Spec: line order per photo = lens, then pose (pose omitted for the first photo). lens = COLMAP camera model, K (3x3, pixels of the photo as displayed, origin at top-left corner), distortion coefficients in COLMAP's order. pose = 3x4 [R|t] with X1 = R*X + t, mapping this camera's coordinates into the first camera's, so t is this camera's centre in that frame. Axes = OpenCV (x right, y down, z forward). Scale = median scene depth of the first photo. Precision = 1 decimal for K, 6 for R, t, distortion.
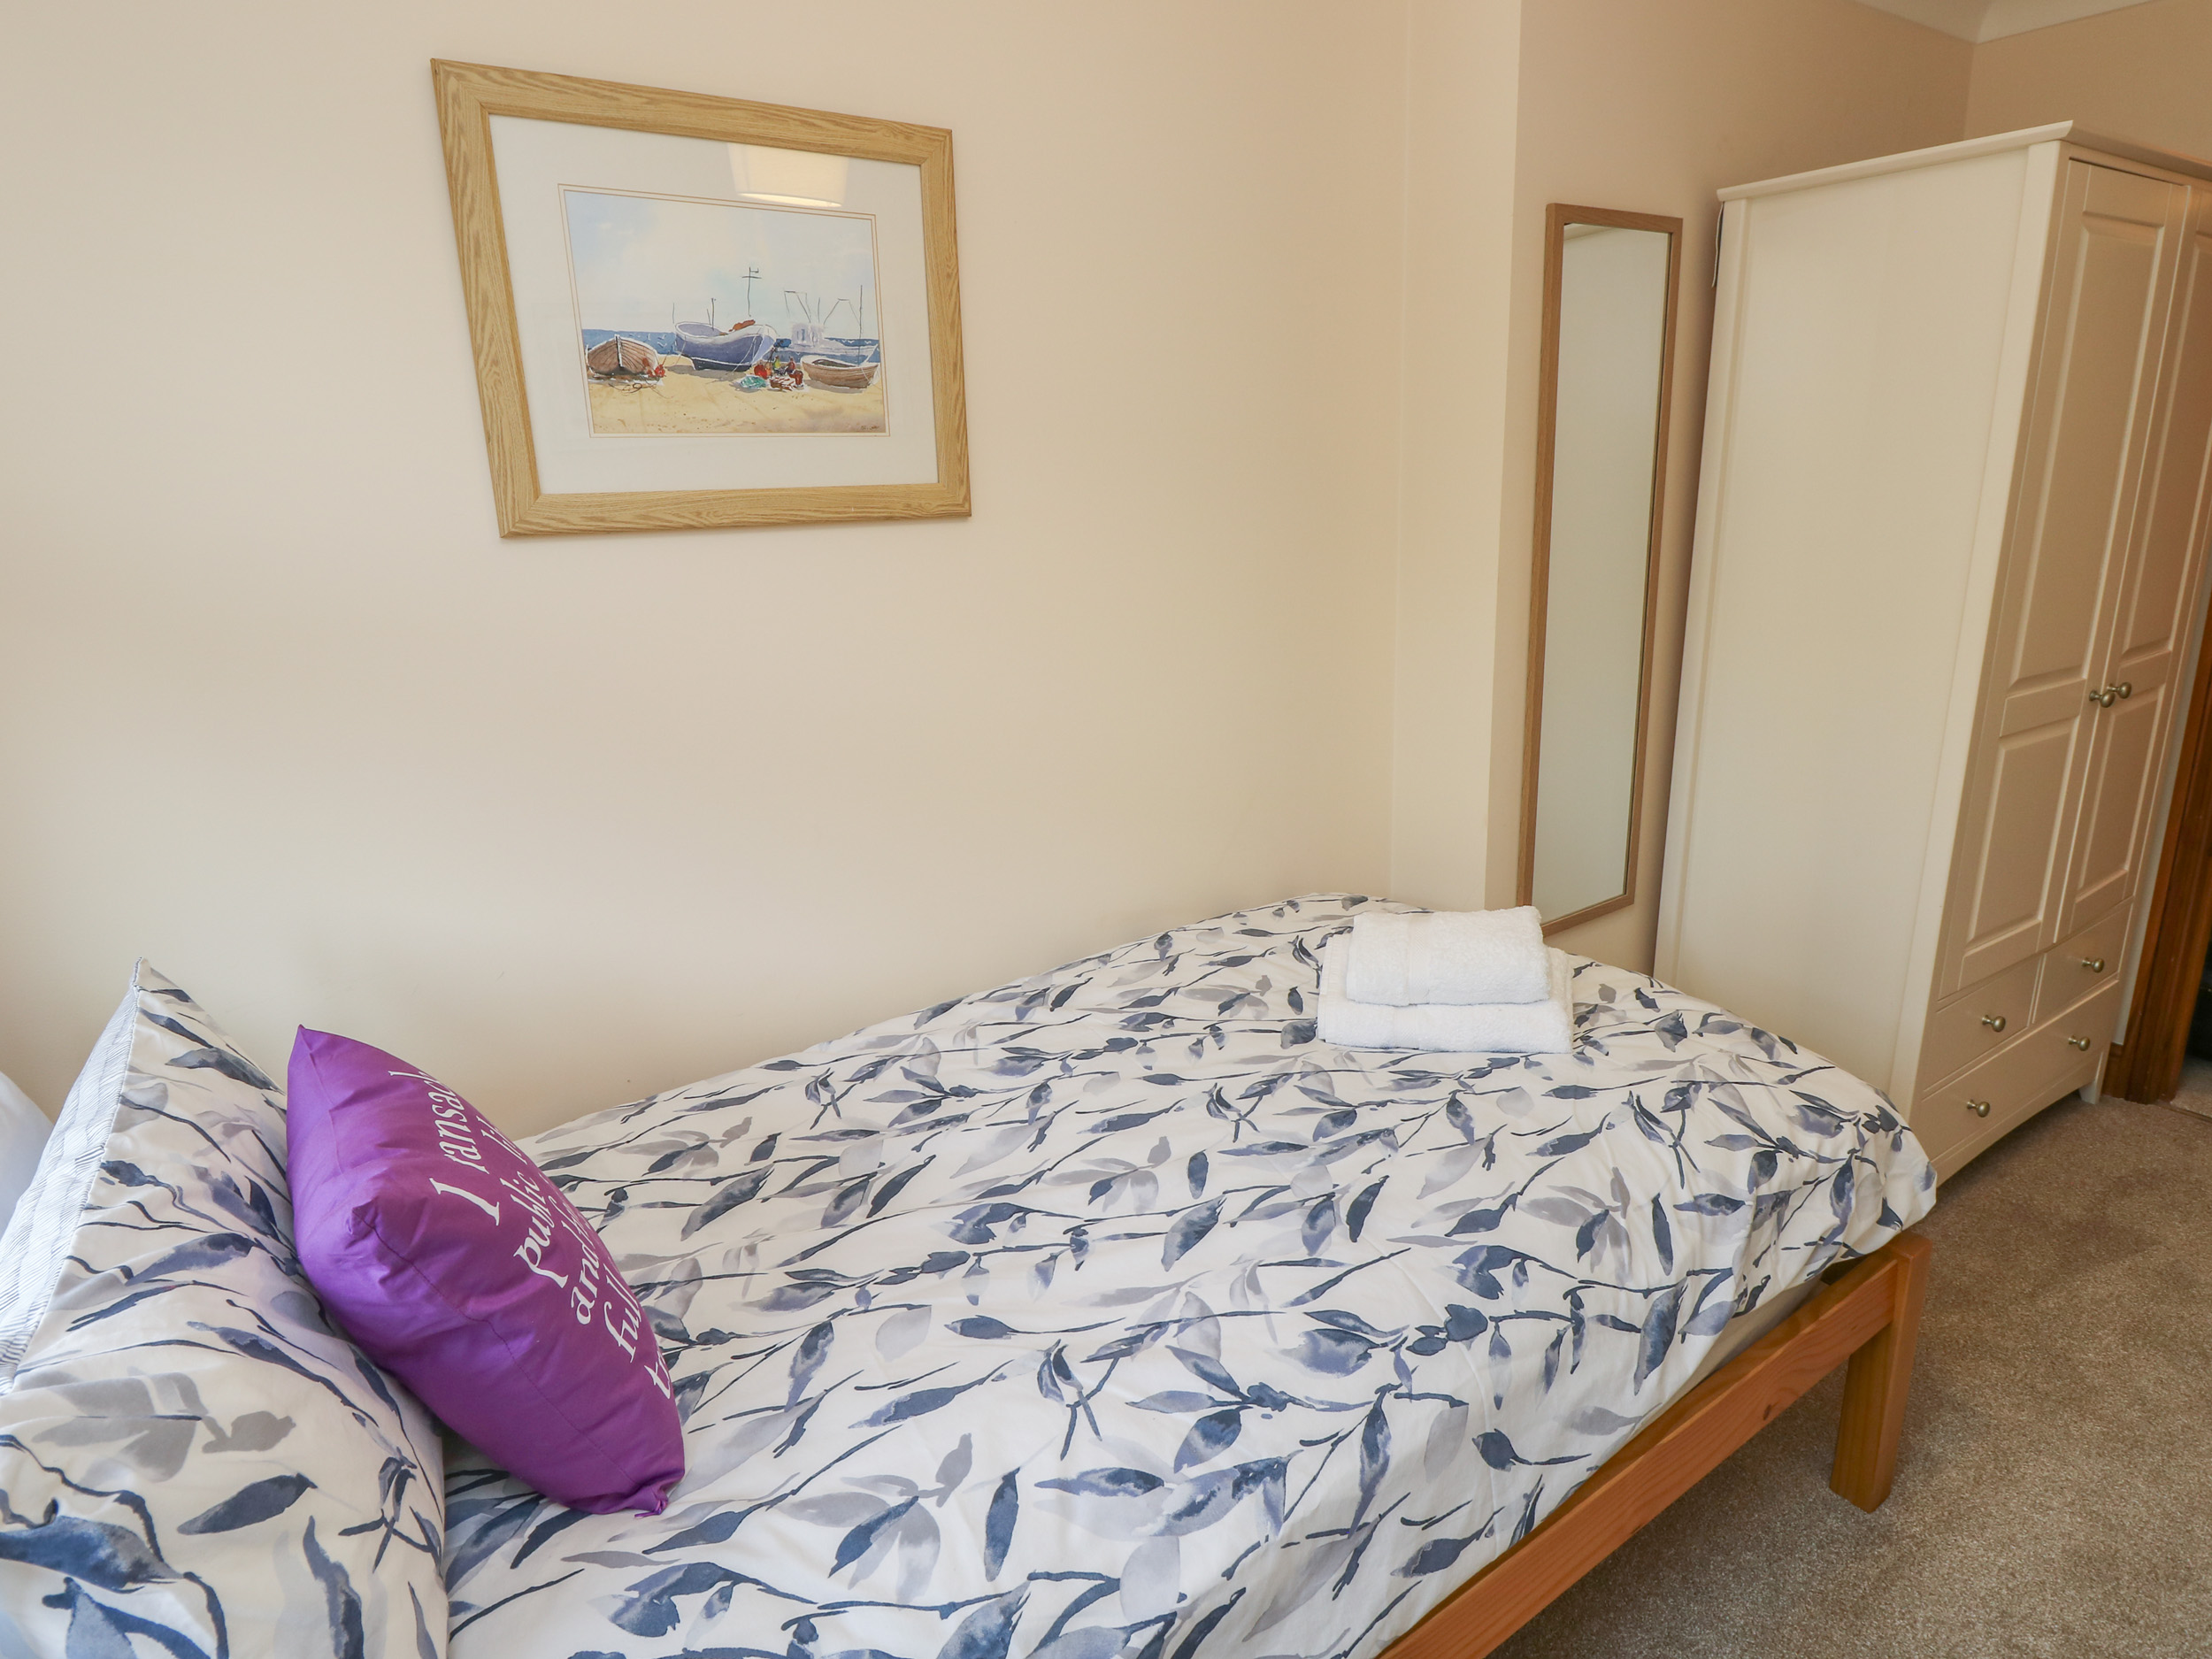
lens RADIAL K [[1229.6, 0, 1099.1], [0, 1229.6, 811.1], [0, 0, 1]] dist [0.004022, -0.017079]
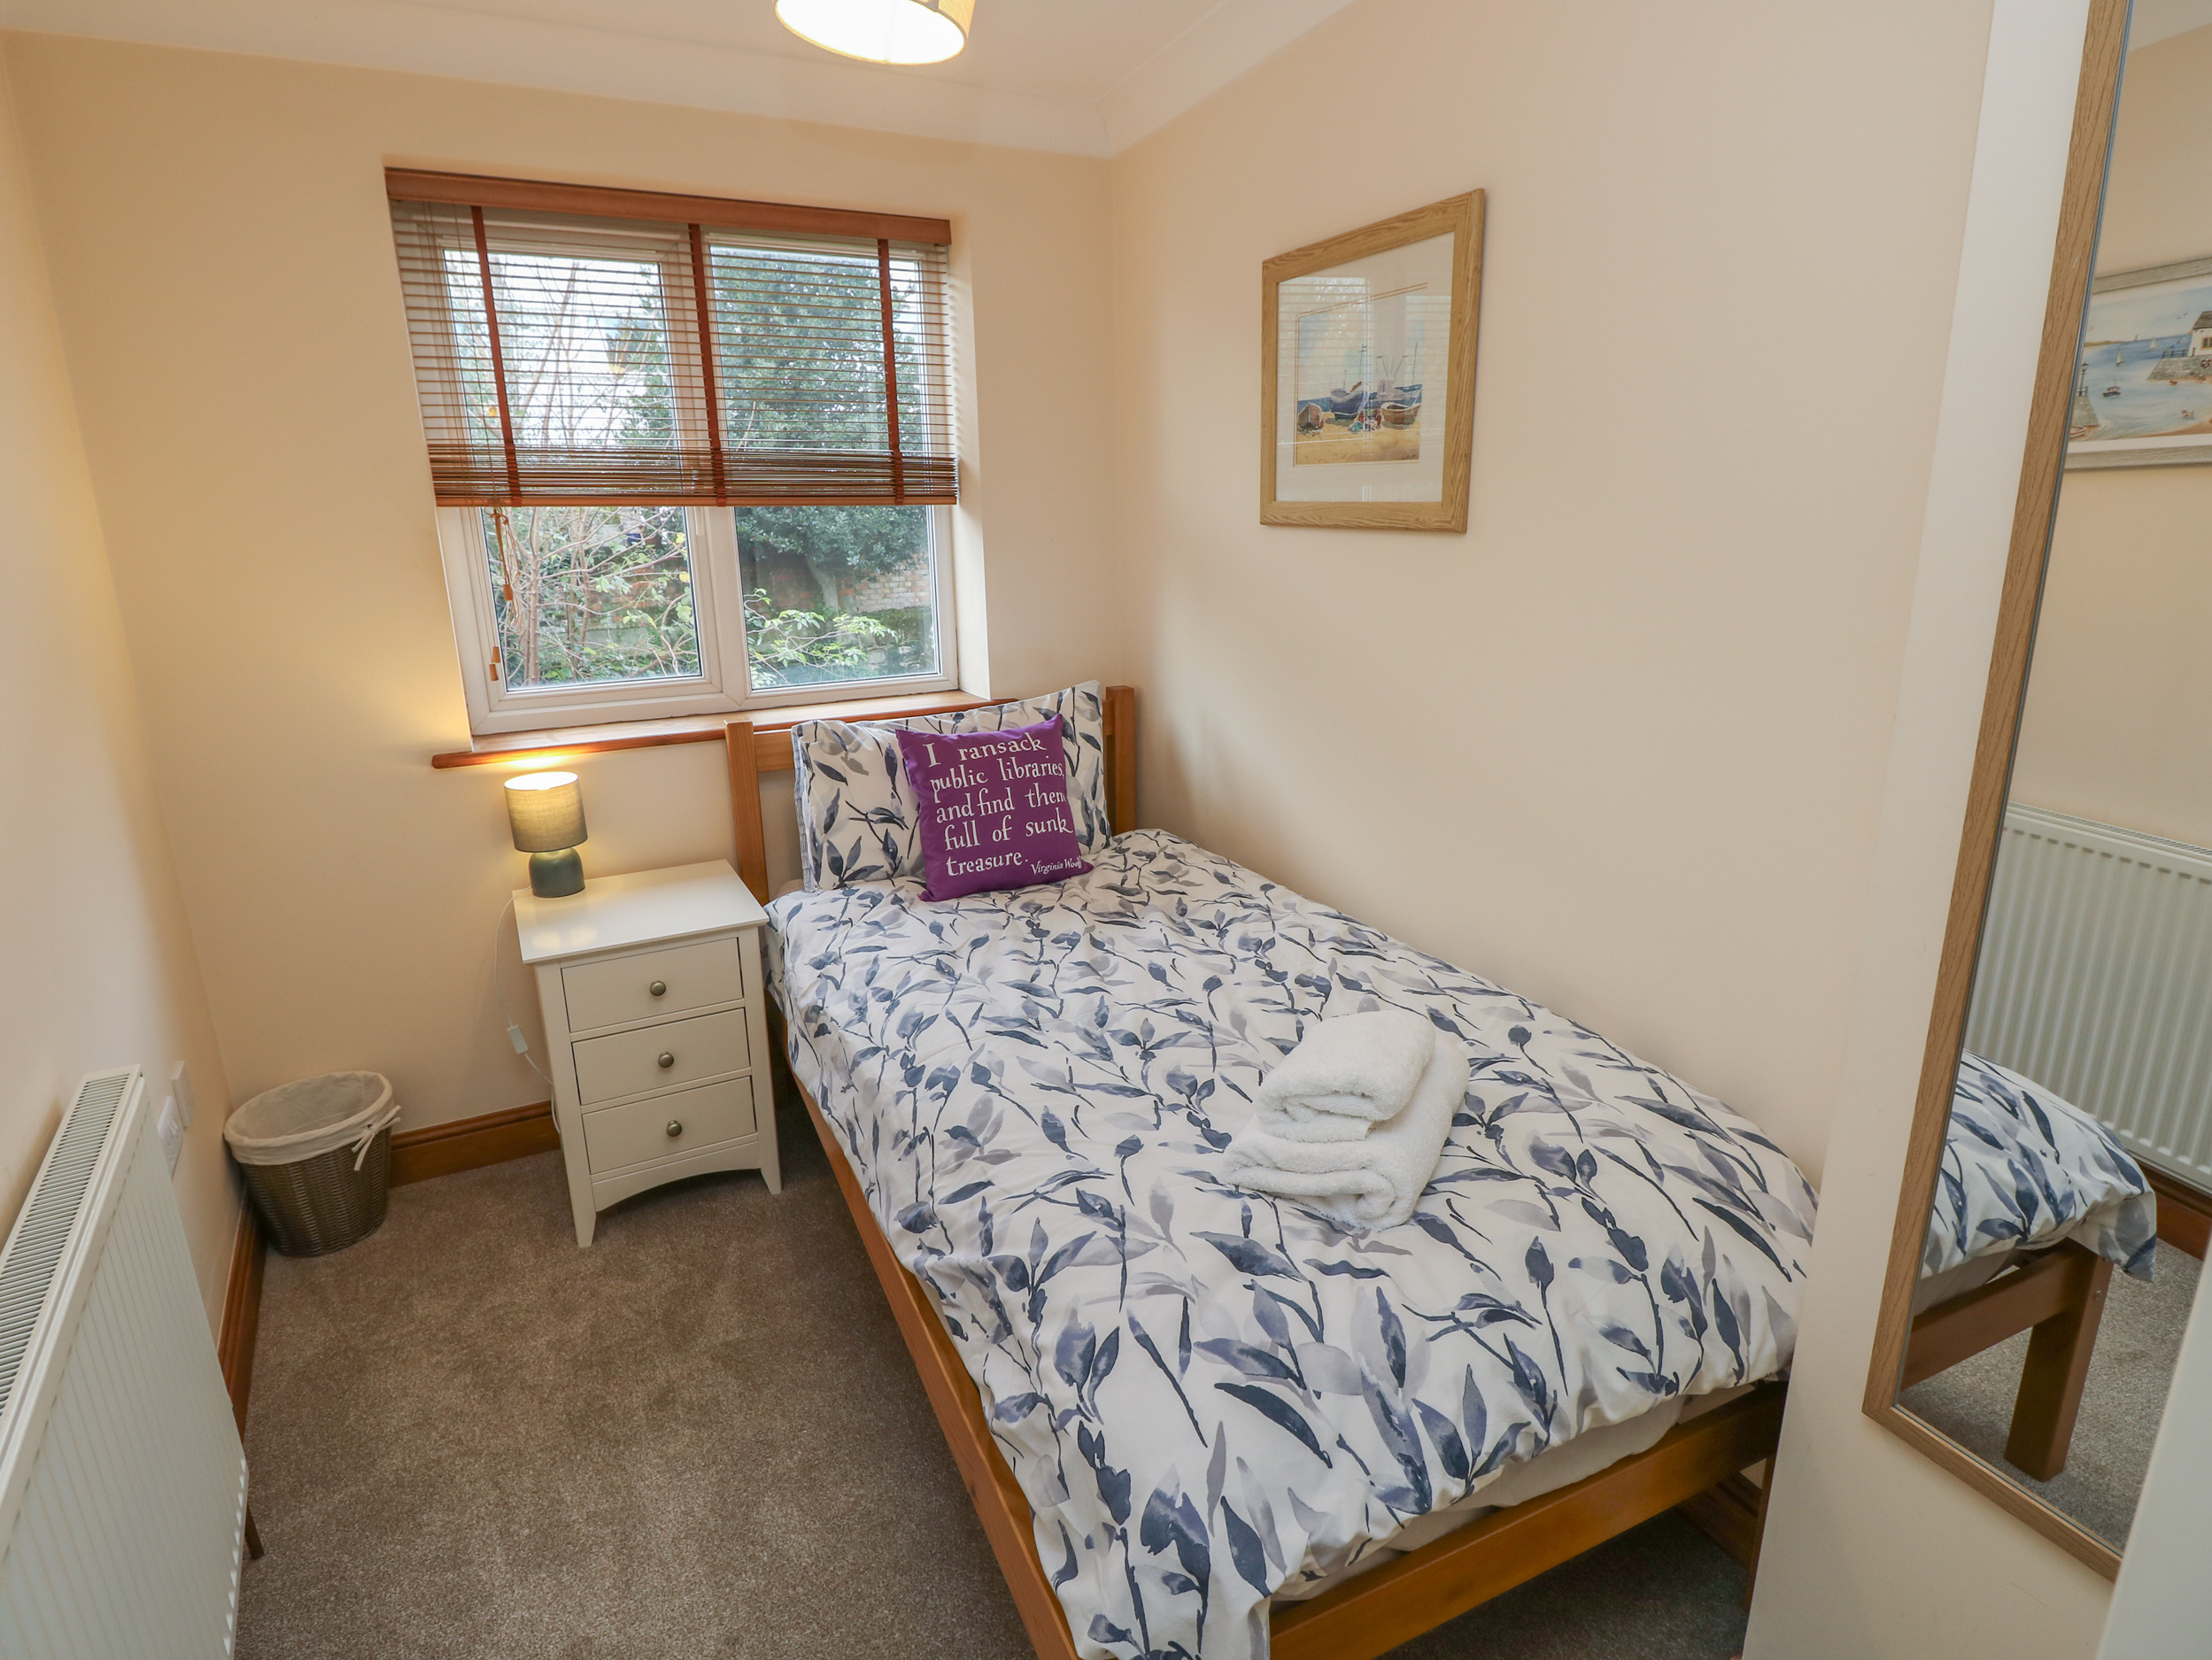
lens RADIAL K [[1158.9, 0, 1106.0], [0, 1158.9, 830.0], [0, 0, 1]] dist [0.001430, -0.014746]
pose [[-0.164352, 0.303369, -0.938592, 1.193031], [-0.243223, 0.909688, 0.336617, -0.314667], [0.955945, 0.283611, -0.075723, 0.987952]]
